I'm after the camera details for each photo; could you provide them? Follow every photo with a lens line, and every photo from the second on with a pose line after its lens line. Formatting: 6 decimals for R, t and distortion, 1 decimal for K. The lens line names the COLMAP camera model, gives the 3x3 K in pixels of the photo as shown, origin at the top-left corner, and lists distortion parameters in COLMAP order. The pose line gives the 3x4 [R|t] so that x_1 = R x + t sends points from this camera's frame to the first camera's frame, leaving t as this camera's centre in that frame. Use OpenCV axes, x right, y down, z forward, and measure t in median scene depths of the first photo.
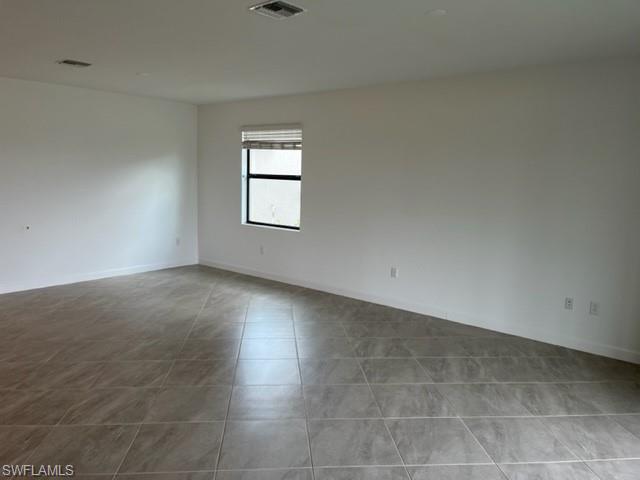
lens RADIAL K [[482.9, 0, 322.1], [0, 482.9, 239.3], [0, 0, 1]] dist [0.049926, -0.007039]
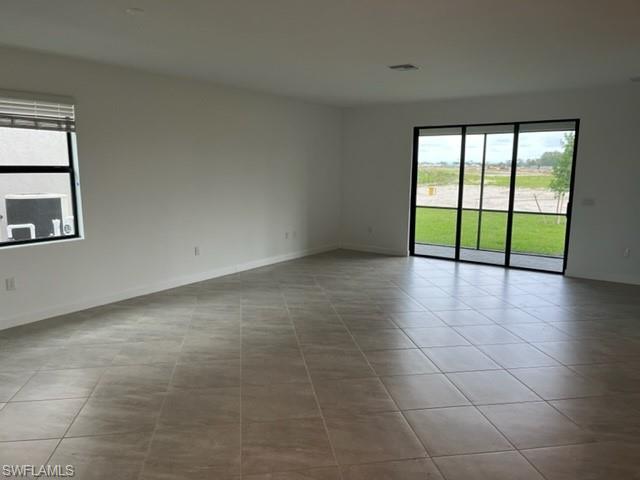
lens RADIAL K [[482.9, 0, 322.5], [0, 482.9, 241.5], [0, 0, 1]] dist [0.049926, -0.007039]
pose [[-0.063807, -0.187170, 0.980253, -0.853720], [0.121790, 0.973452, 0.193799, -0.119076], [-0.990503, 0.131750, -0.039318, 0.662699]]
